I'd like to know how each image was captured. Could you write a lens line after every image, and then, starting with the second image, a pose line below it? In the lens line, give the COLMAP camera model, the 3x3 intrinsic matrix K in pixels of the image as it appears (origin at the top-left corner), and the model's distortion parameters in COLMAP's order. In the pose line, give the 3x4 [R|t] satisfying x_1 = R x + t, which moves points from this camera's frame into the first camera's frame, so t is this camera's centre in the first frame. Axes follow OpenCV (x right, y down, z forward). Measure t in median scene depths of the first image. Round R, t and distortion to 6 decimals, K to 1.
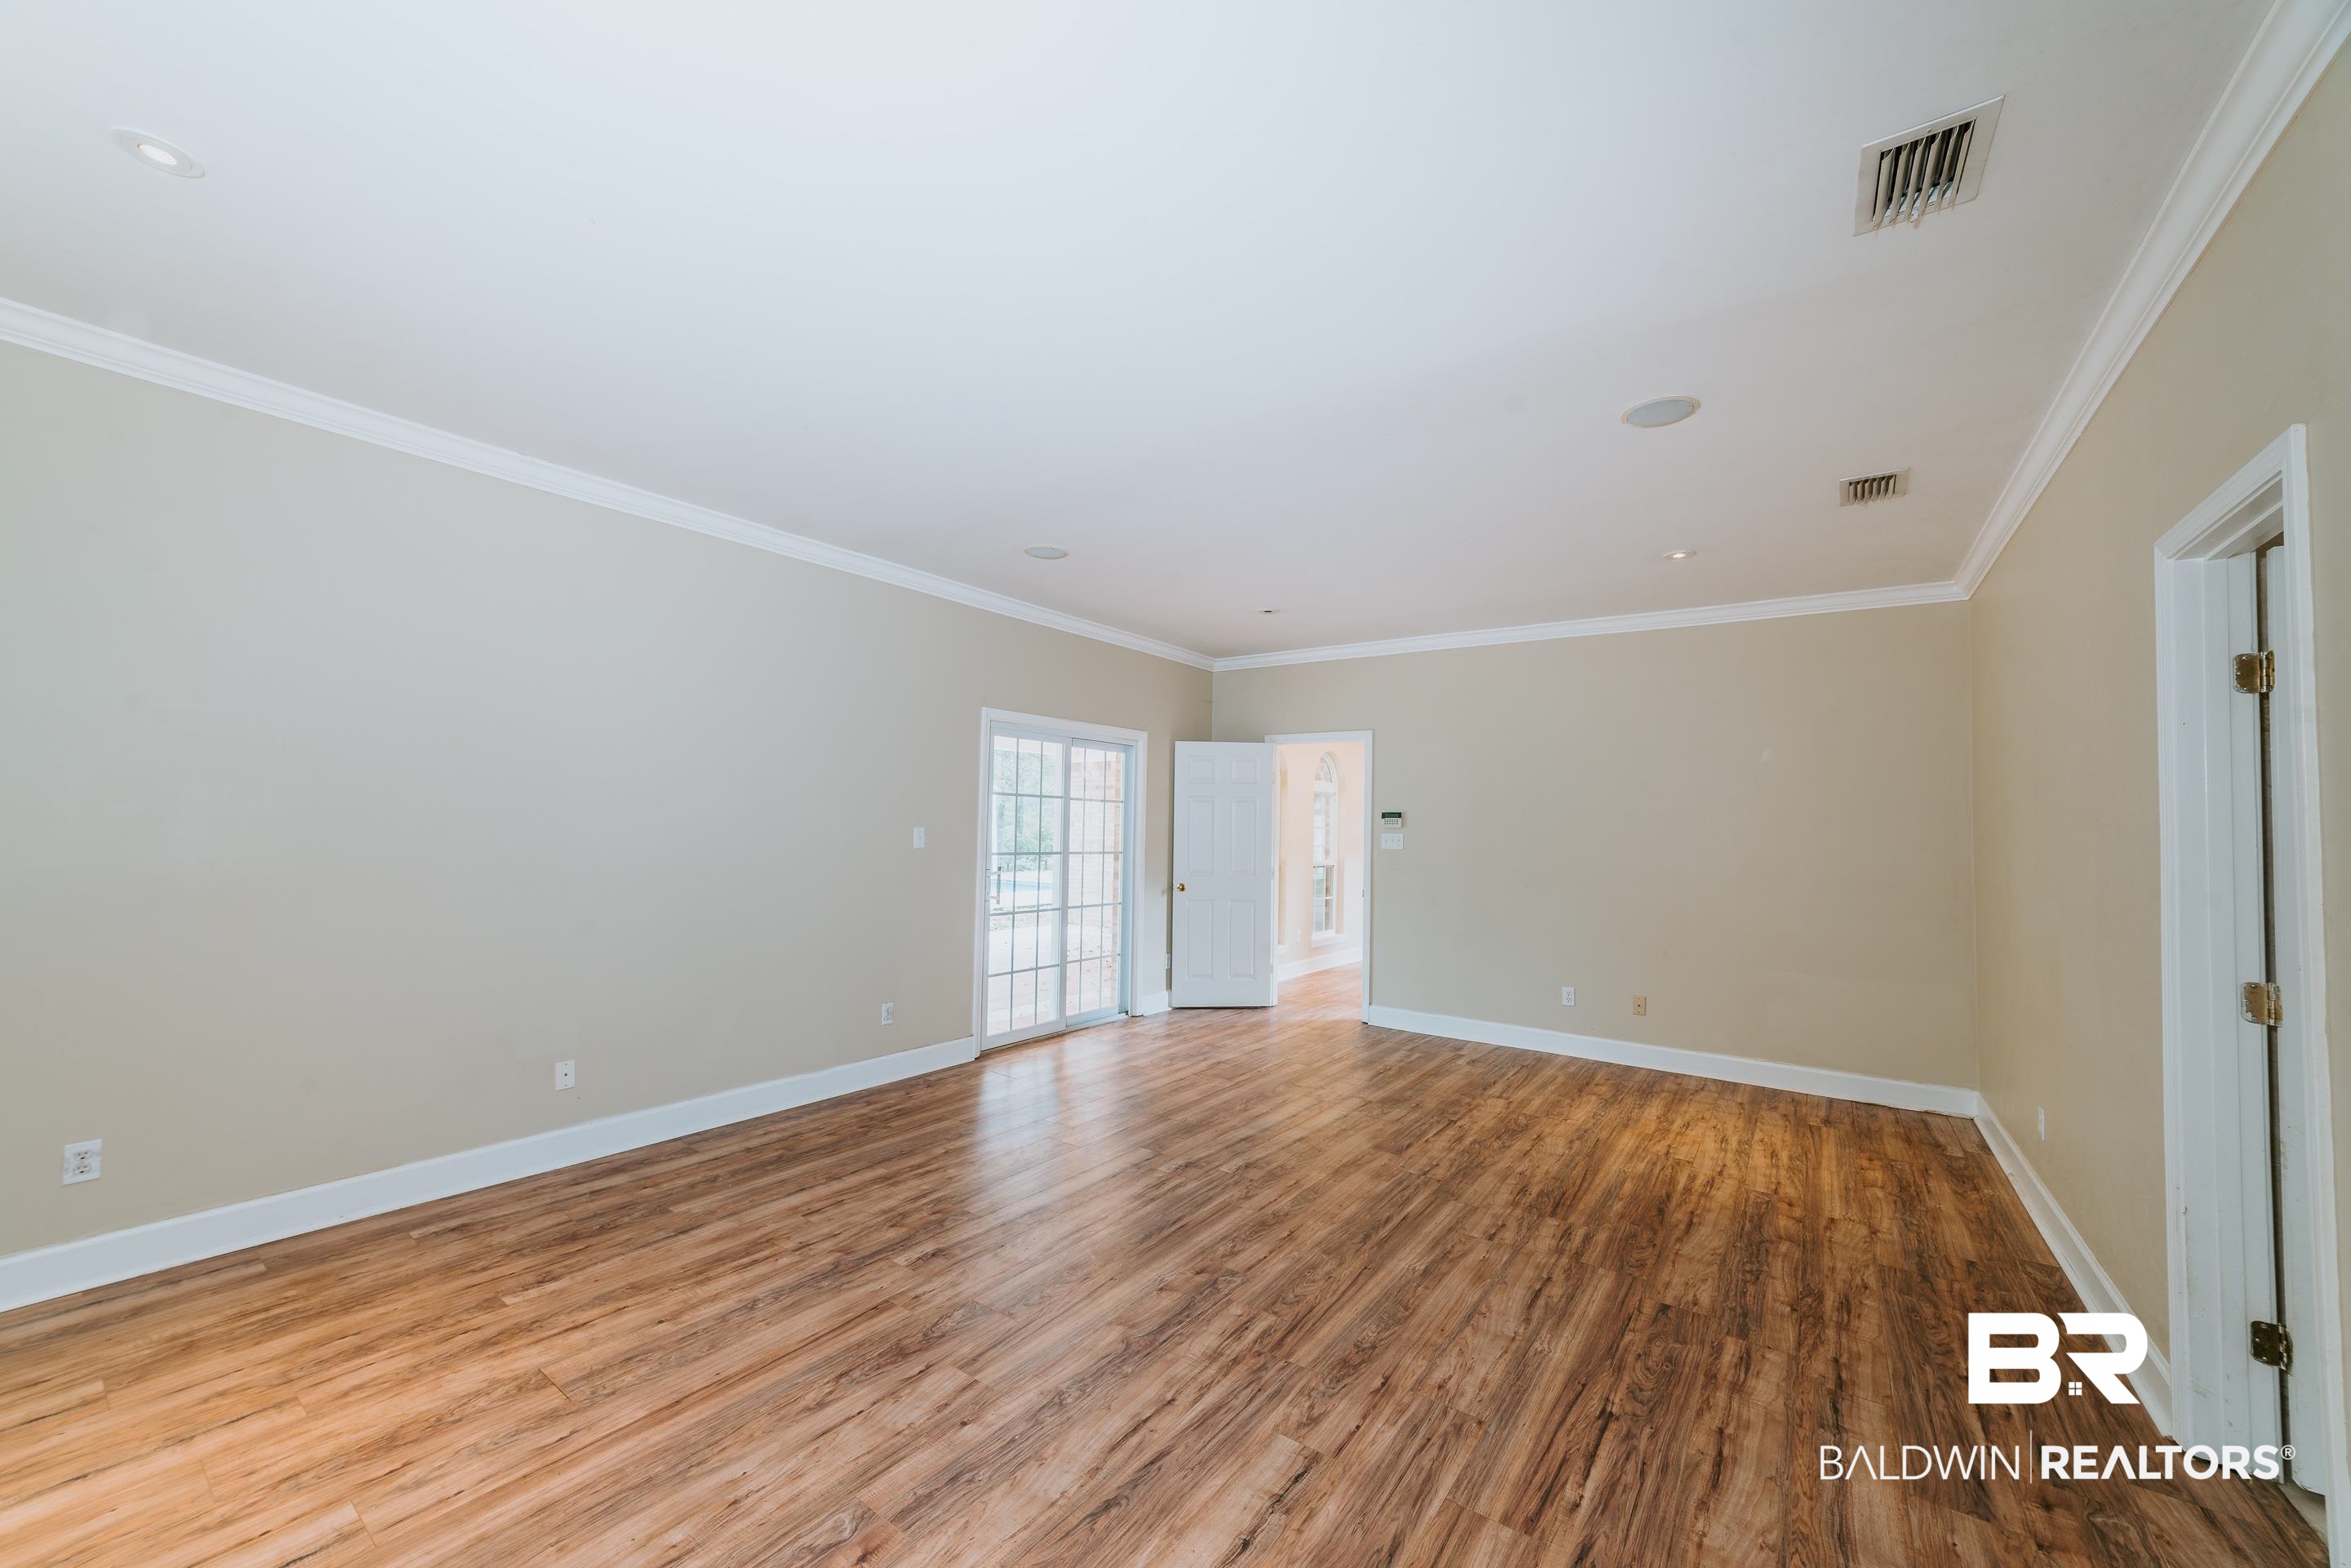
lens RADIAL K [[887.6, 0, 1193.4], [0, 887.6, 789.3], [0, 0, 1]] dist [-0.019719, 0.005972]
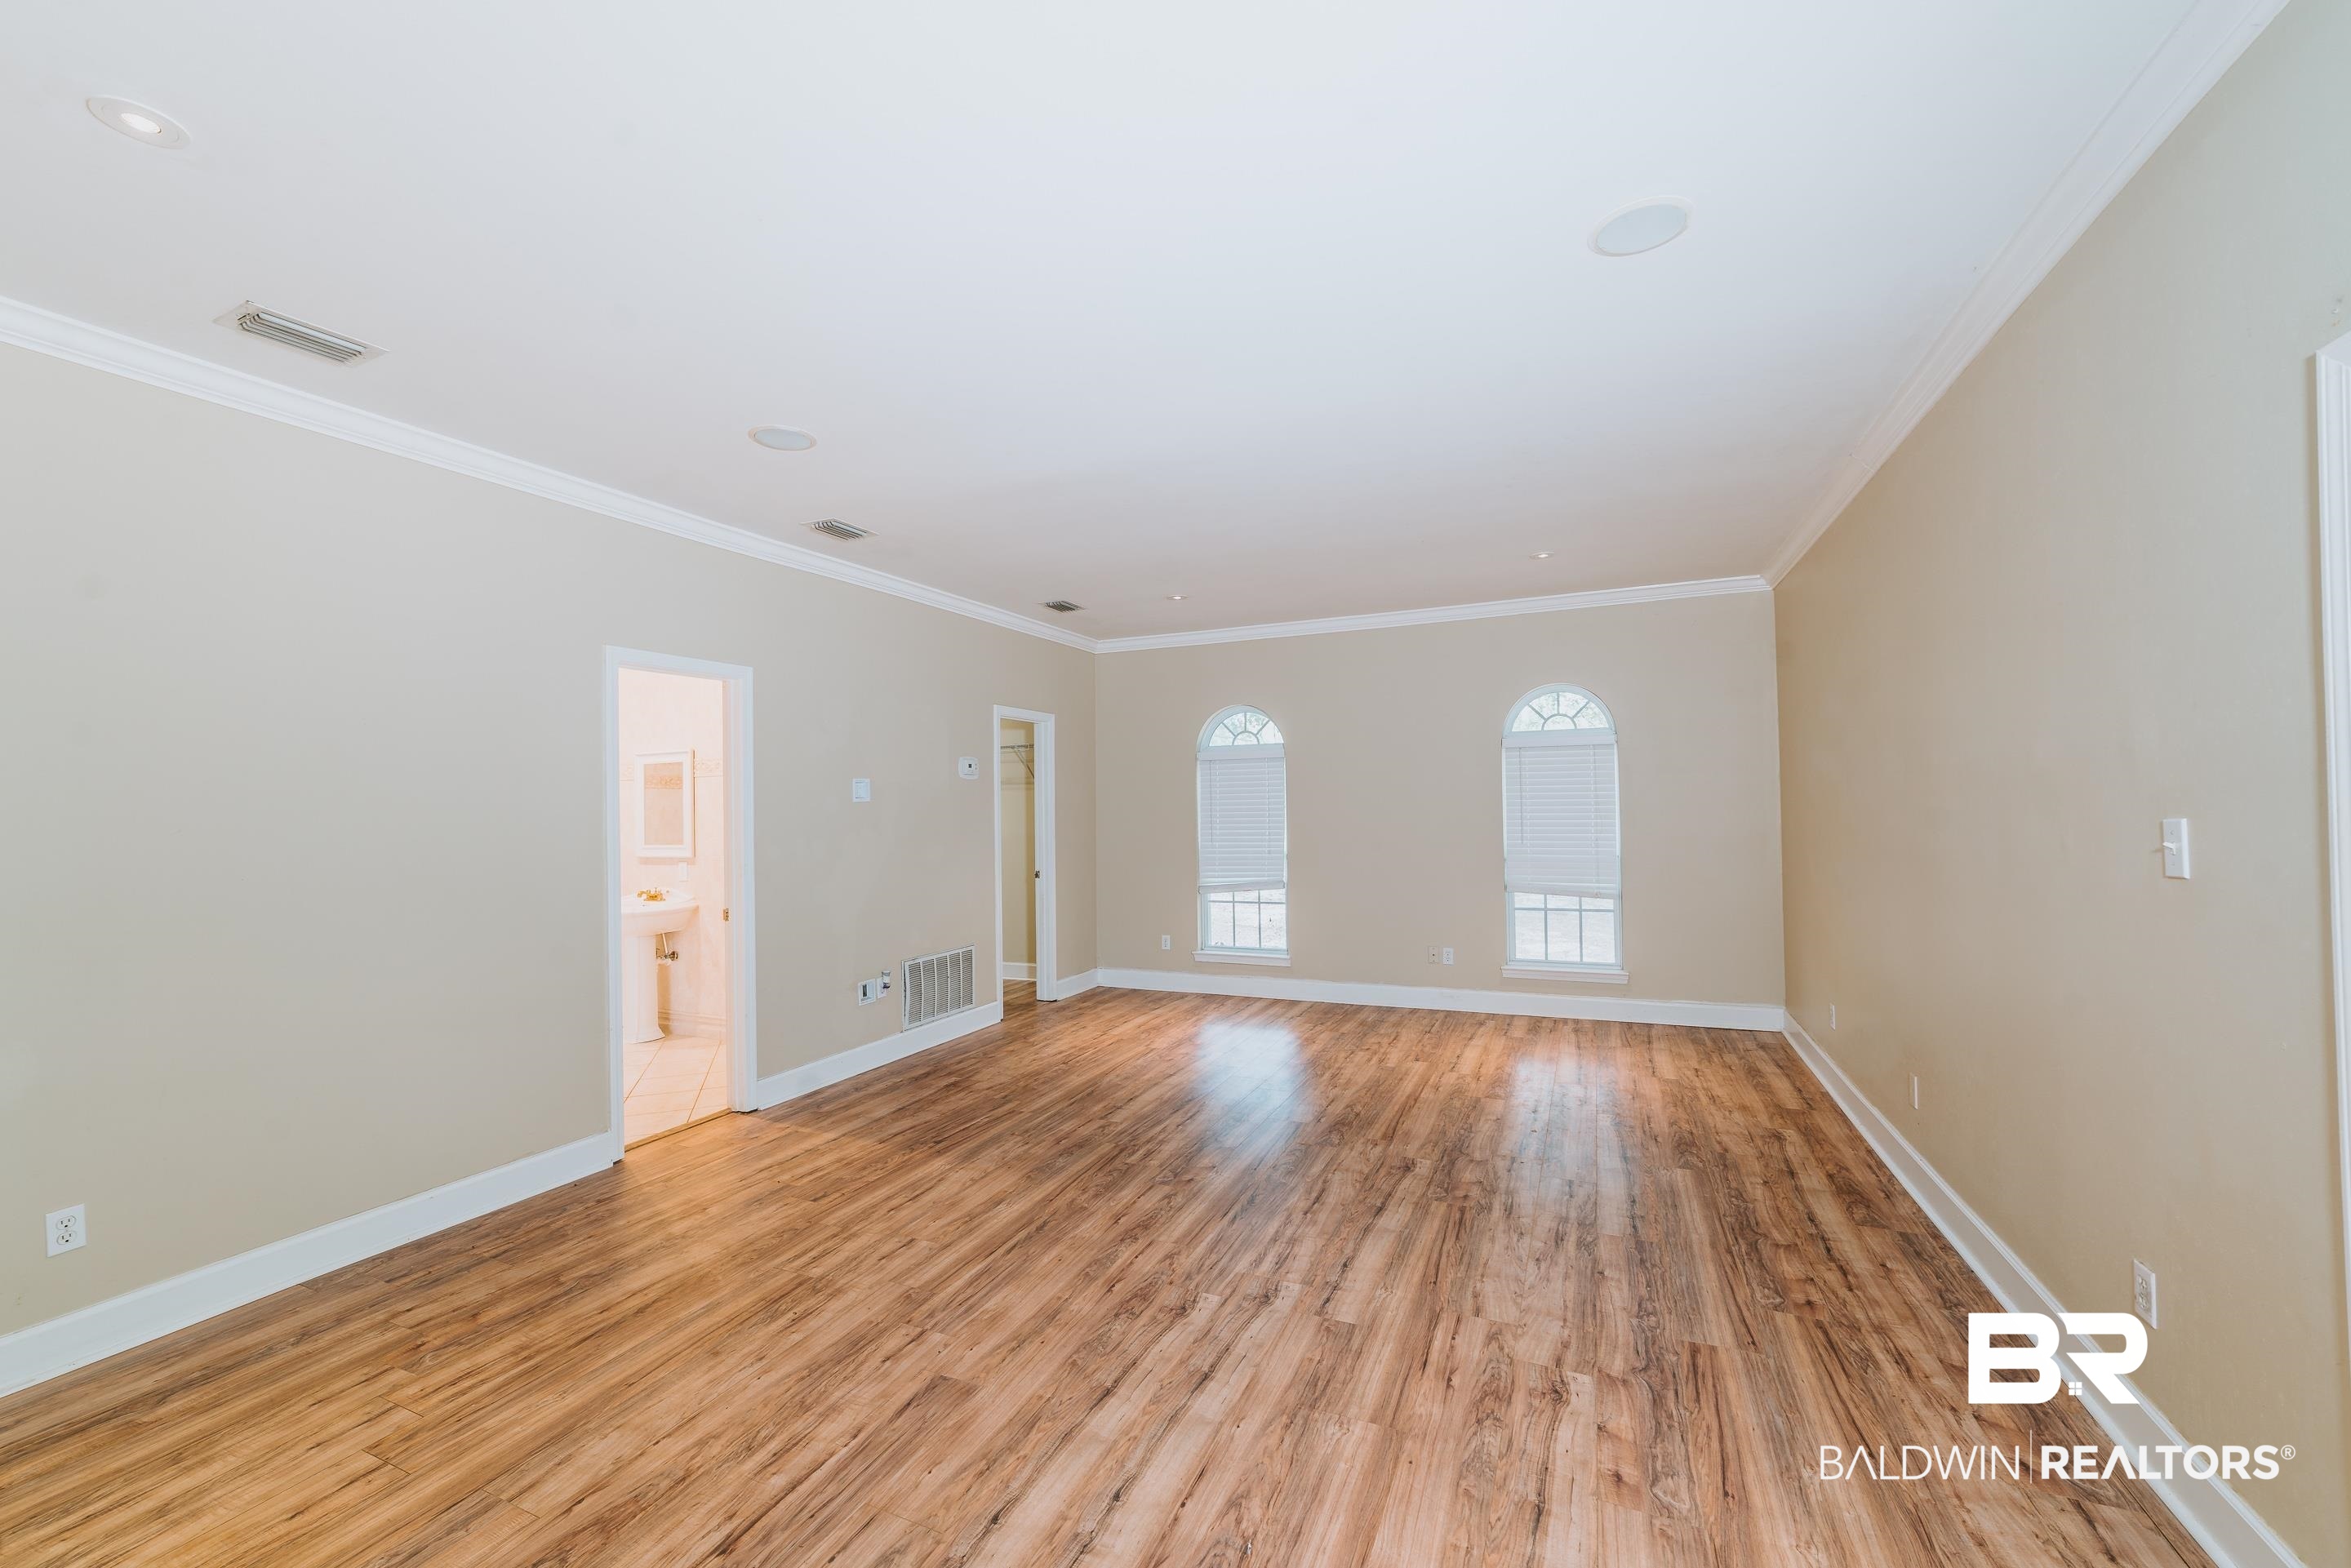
lens RADIAL K [[887.6, 0, 1171.8], [0, 887.6, 795.0], [0, 0, 1]] dist [-0.019719, 0.005972]
pose [[-0.983040, -0.006650, -0.183271, 0.228187], [0.004572, 0.998143, -0.060740, 0.079254], [0.183335, -0.060548, -0.981184, 1.957294]]
